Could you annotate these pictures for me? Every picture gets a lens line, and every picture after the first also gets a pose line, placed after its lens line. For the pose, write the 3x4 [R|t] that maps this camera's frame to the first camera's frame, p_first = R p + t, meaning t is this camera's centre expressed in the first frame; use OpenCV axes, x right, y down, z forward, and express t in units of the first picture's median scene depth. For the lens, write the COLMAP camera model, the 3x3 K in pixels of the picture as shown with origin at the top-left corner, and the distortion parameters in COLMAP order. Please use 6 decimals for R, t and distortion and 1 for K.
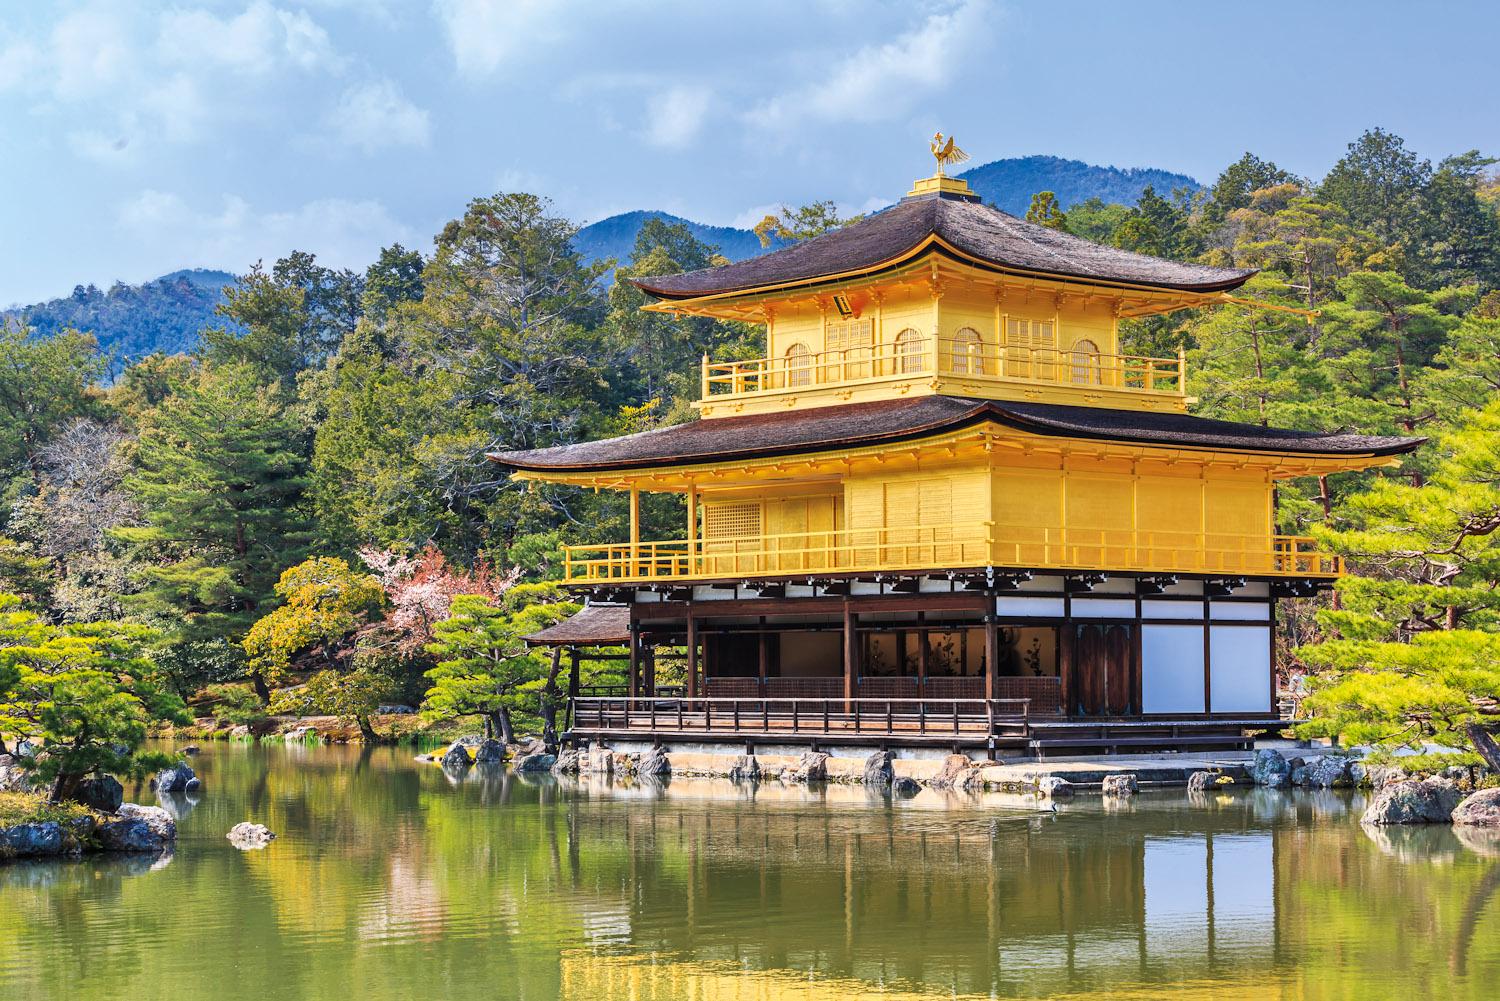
lens RADIAL K [[2942.8, 0, 750.0], [0, 2942.8, 500.5], [0, 0, 1]] dist [0.084444, 0.015012]
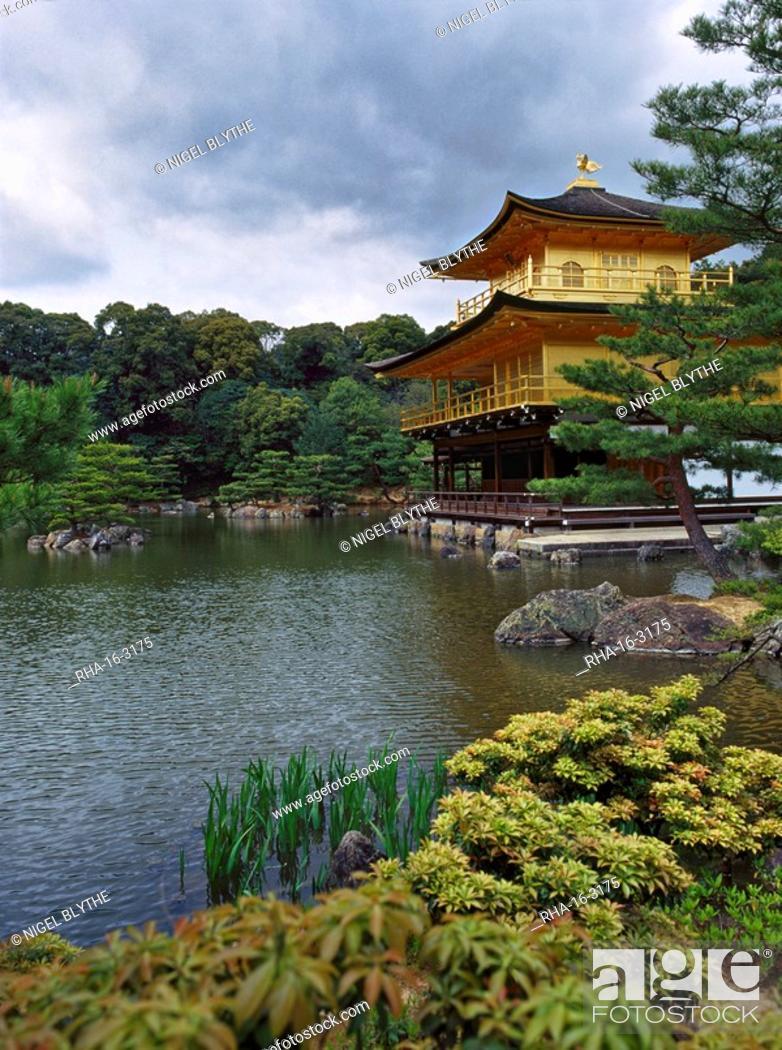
lens RADIAL K [[957.9, 0, 408.4], [0, 957.9, 471.2], [0, 0, 1]] dist [-0.002804, -0.003311]
pose [[0.910809, -0.022136, -0.412235, 0.208777], [0.044762, 0.997970, 0.045310, 0.028559], [0.410395, -0.059721, 0.909950, 0.484590]]
